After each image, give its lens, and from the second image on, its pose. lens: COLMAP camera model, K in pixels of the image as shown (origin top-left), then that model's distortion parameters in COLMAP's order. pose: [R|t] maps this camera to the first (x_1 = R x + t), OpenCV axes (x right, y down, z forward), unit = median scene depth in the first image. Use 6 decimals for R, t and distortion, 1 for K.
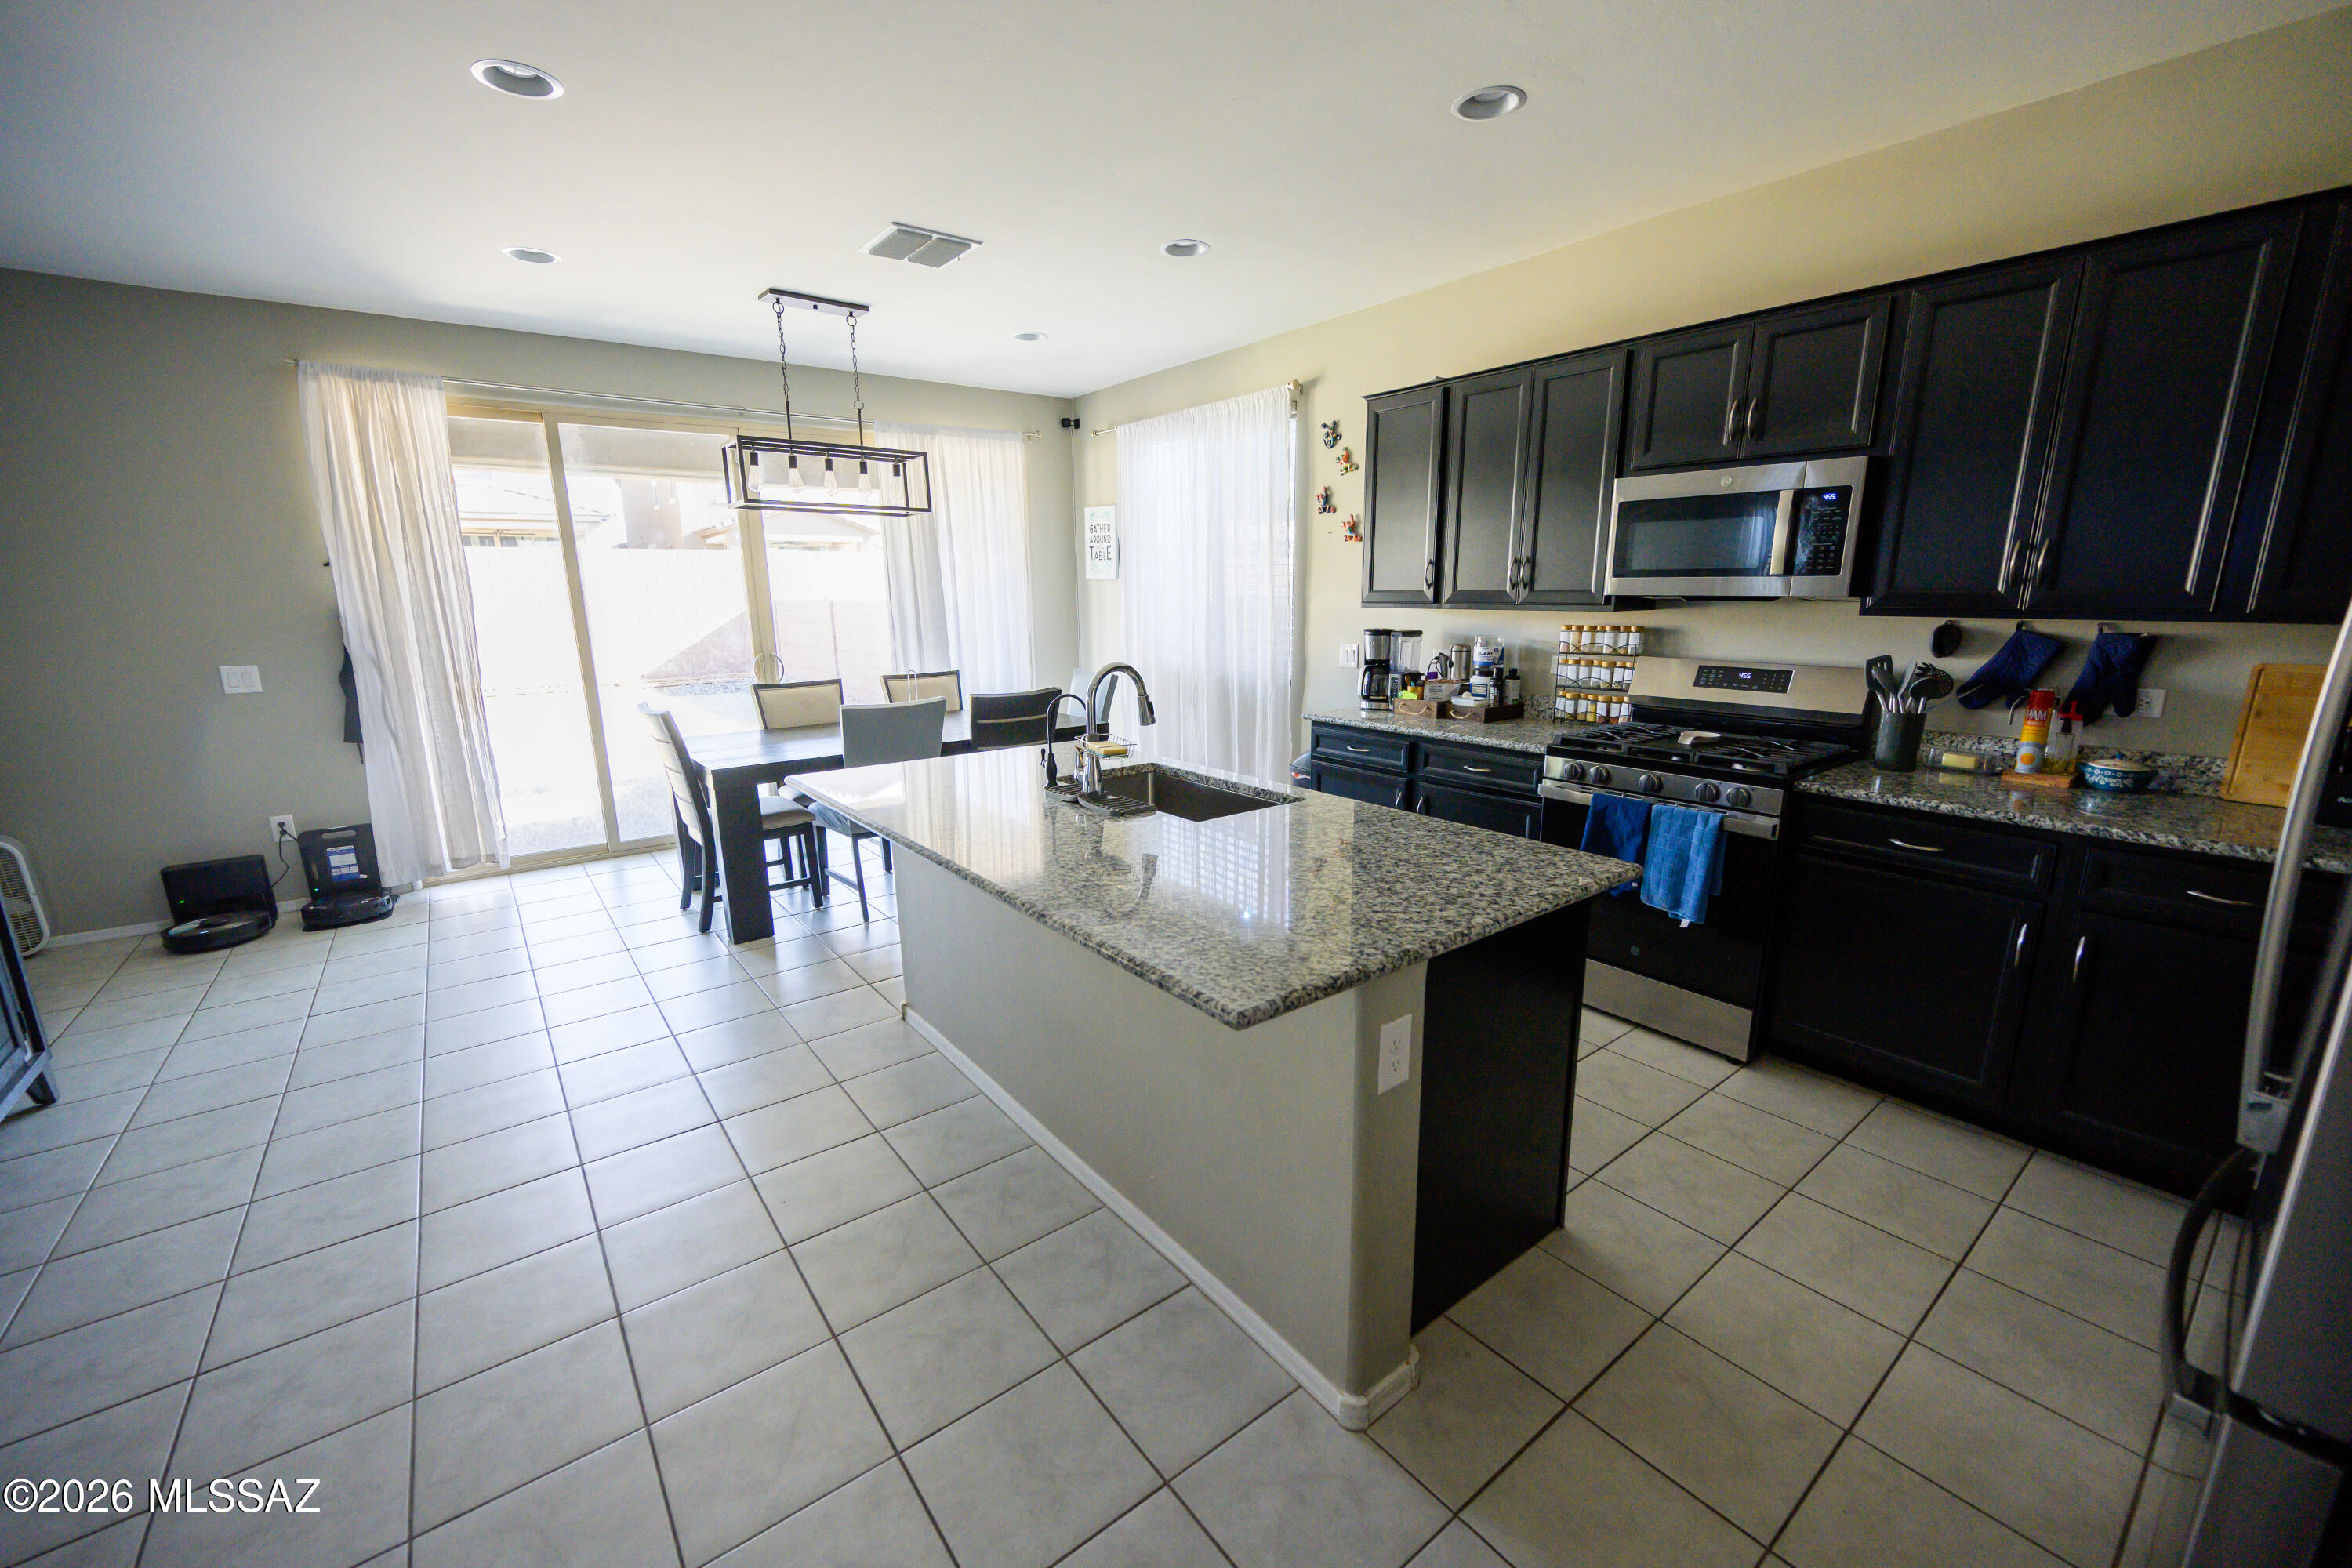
lens RADIAL K [[945.4, 0, 1193.9], [0, 945.4, 791.5], [0, 0, 1]] dist [-0.000416, -0.000246]
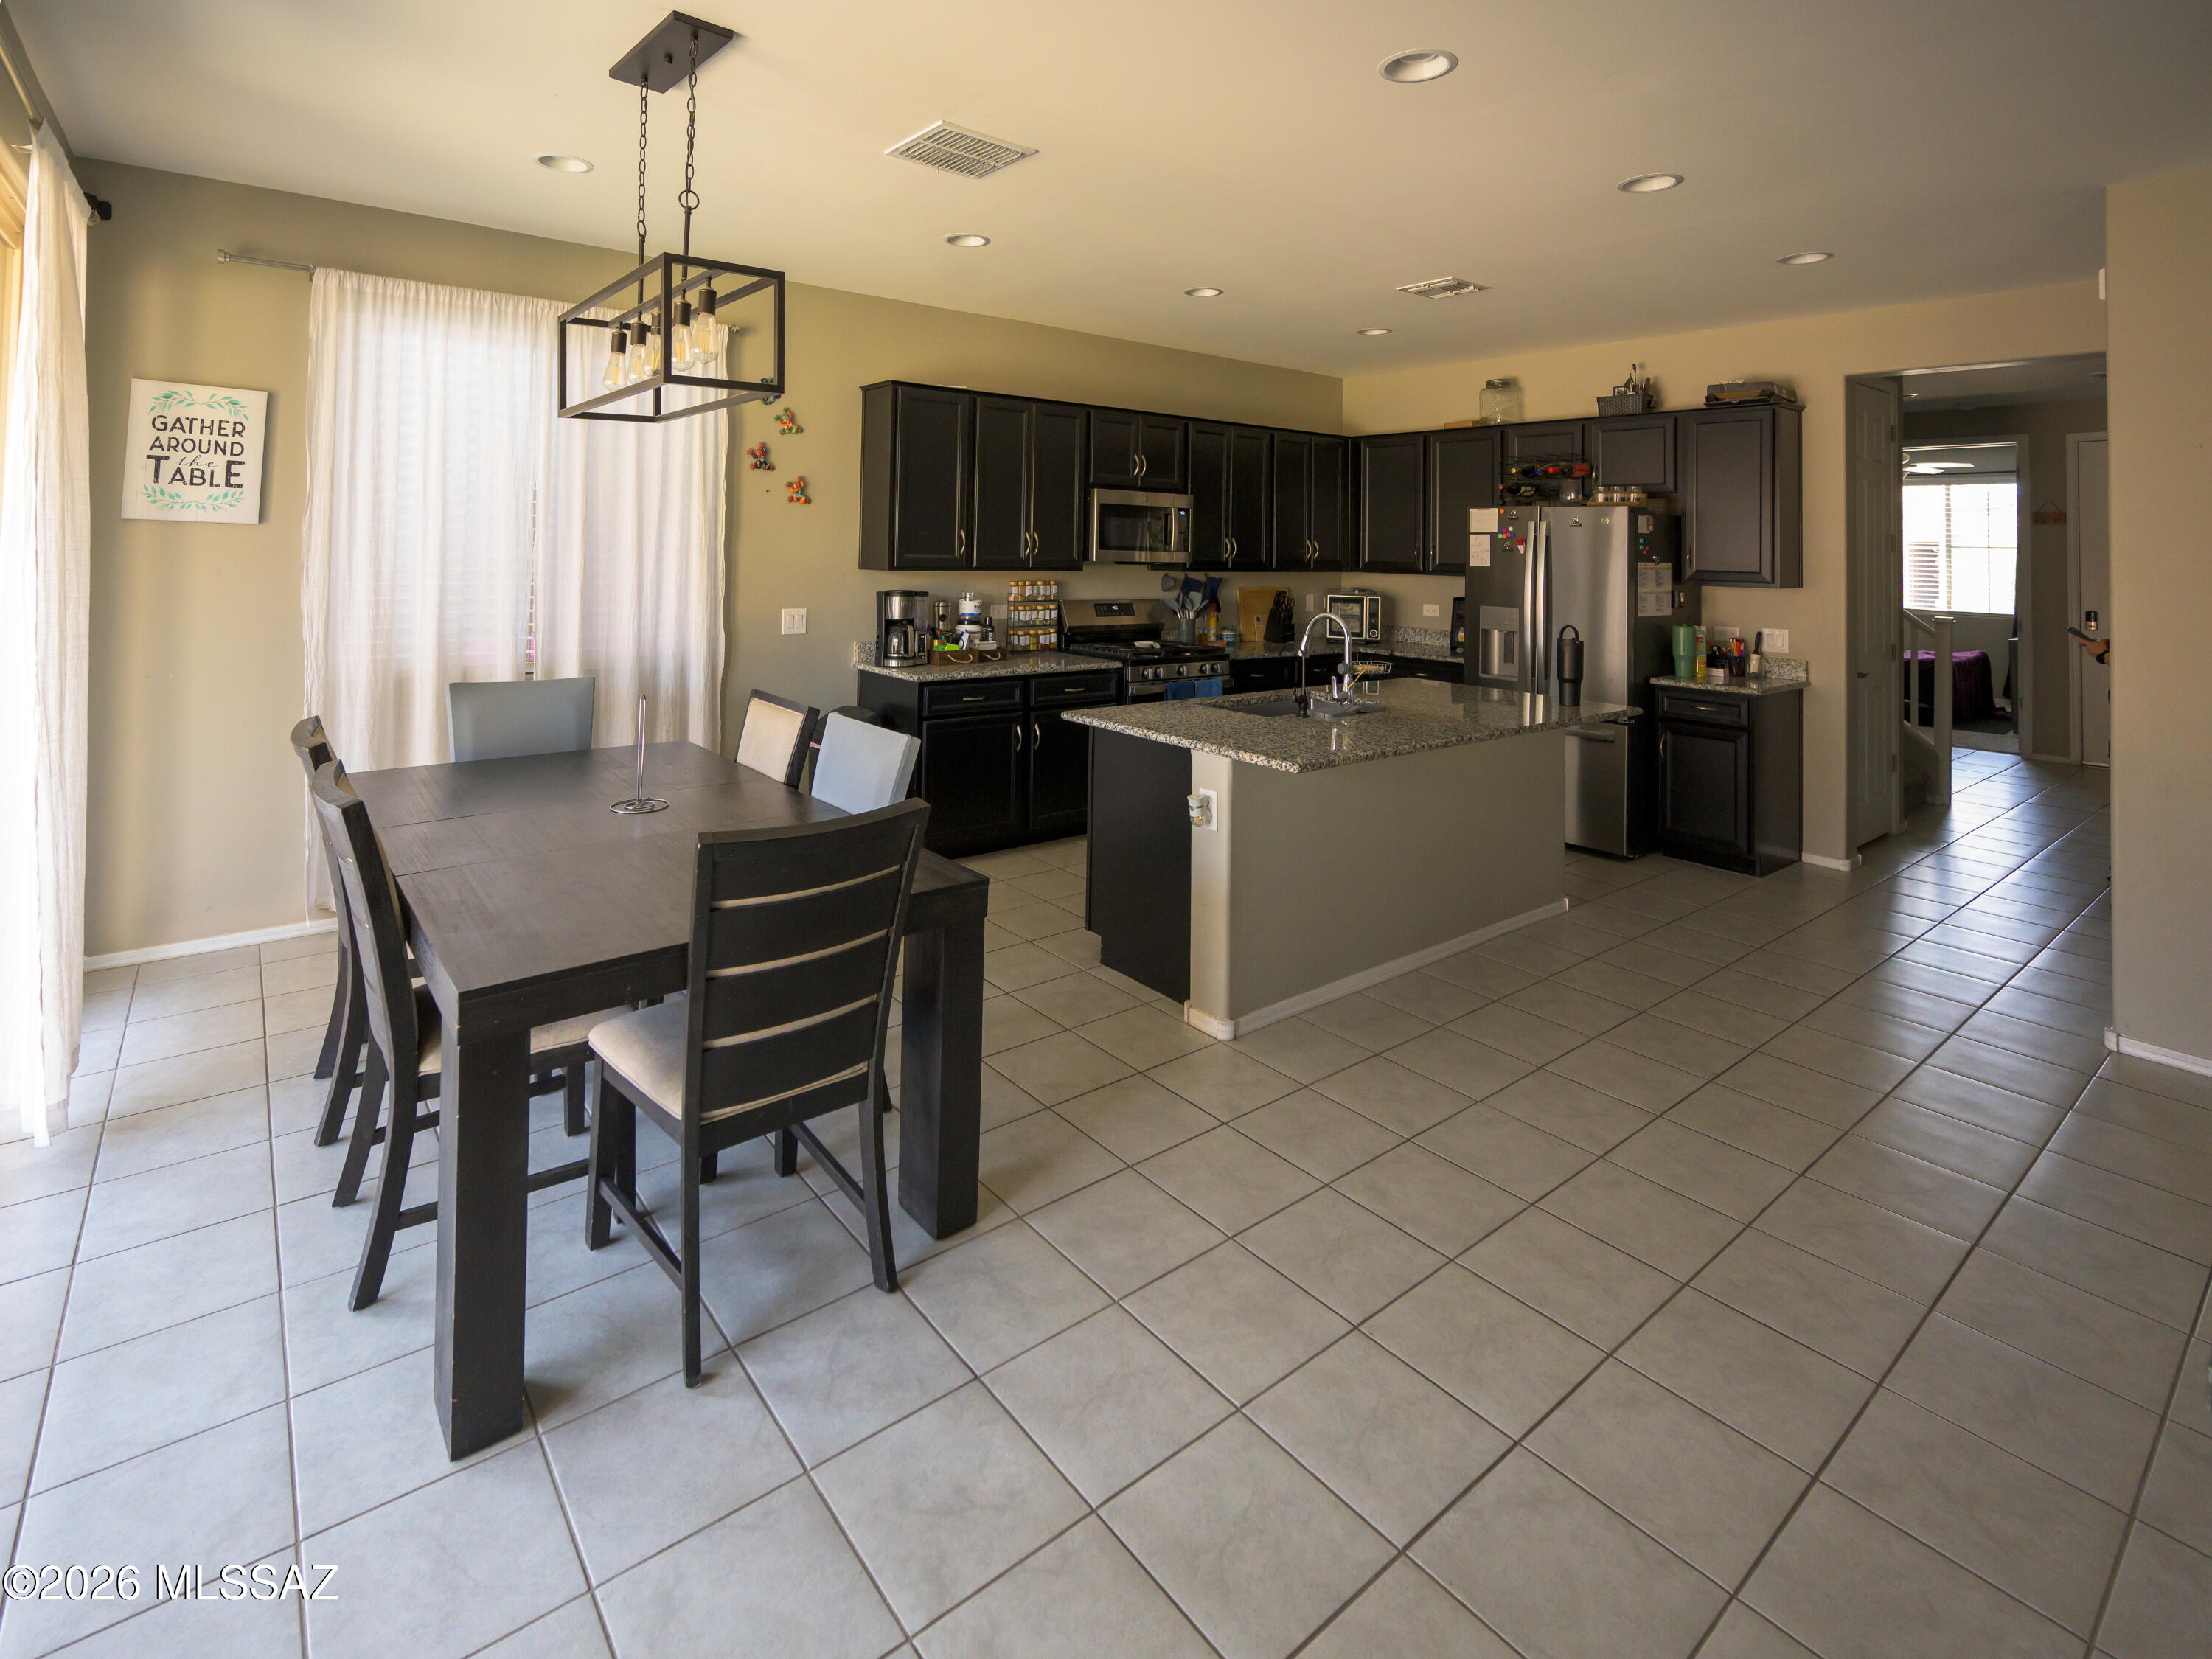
lens RADIAL K [[1073.0, 0, 1042.3], [0, 1073.0, 528.2], [0, 0, 1]] dist [0.000267, -0.000039]
pose [[0.013406, 0.022694, 0.999653, -1.203006], [0.188216, 0.981814, -0.024813, -0.215202], [-0.982036, 0.188483, 0.008891, 0.976172]]
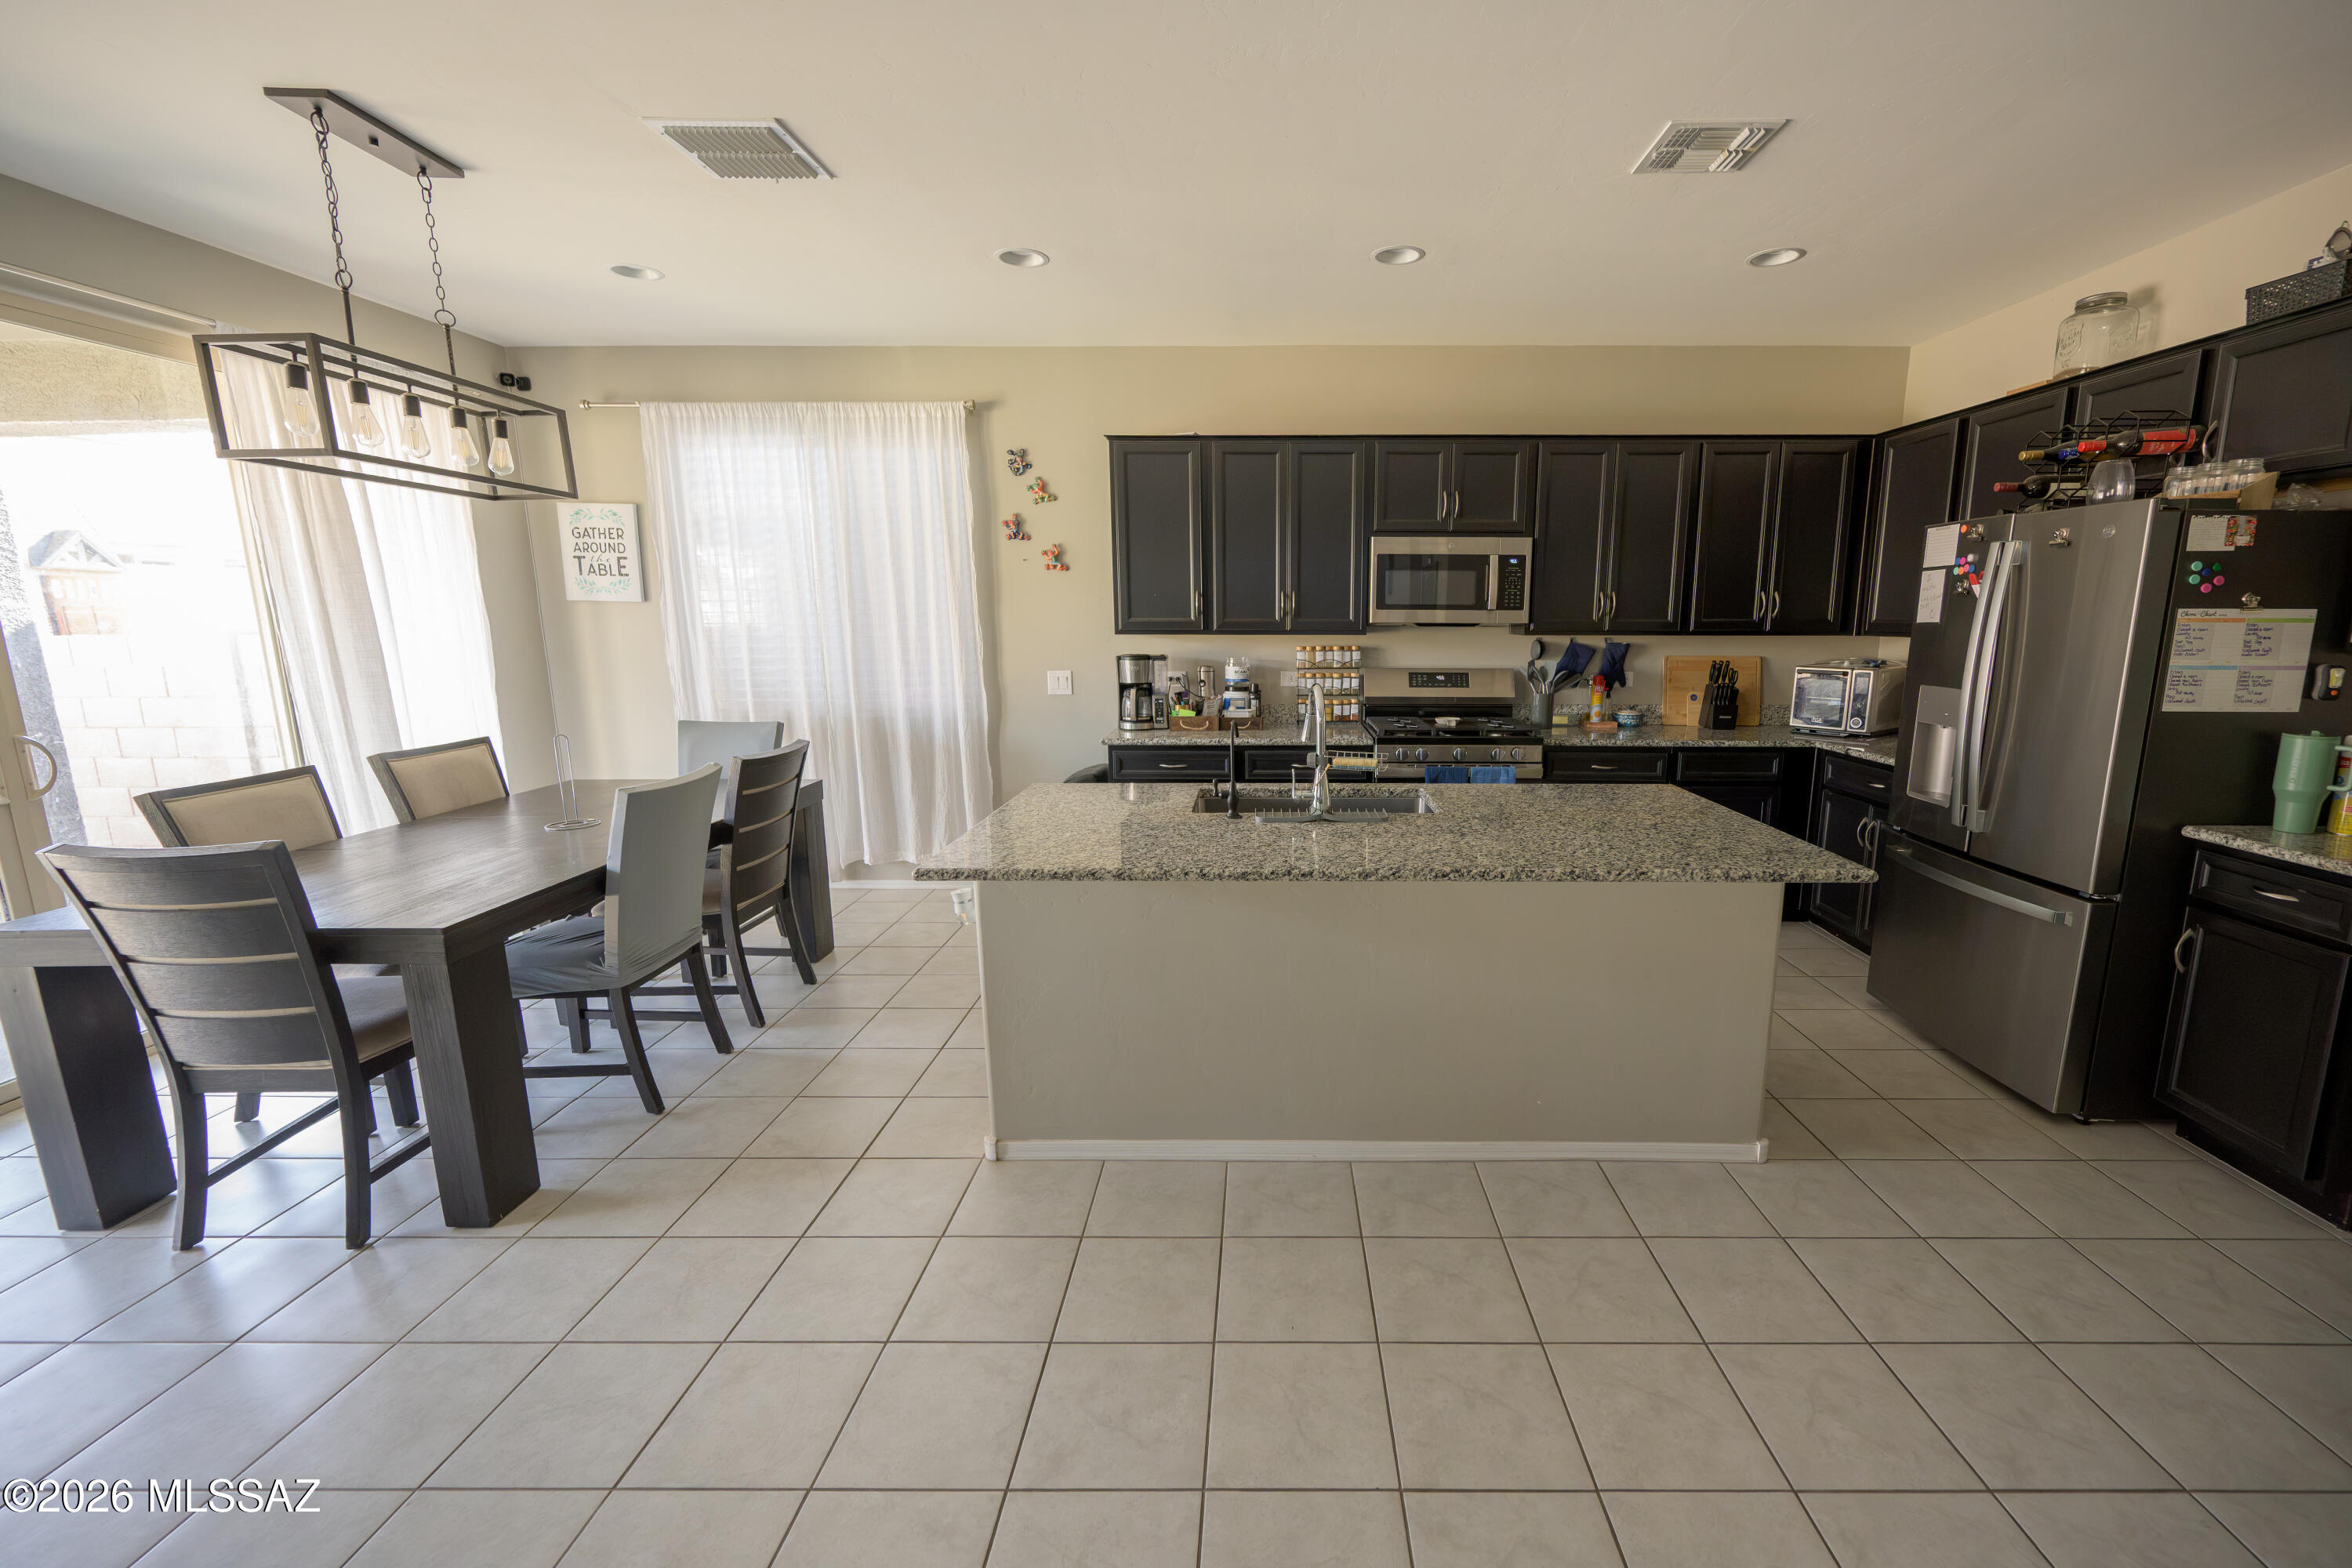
lens RADIAL K [[952.1, 0, 1257.8], [0, 952.1, 783.8], [0, 0, 1]] dist [0.003113, -0.000598]
pose [[0.619377, -0.132596, 0.773816, -0.675626], [0.159917, 0.986279, 0.041002, -0.059538], [-0.768634, 0.098351, 0.632083, 0.273894]]
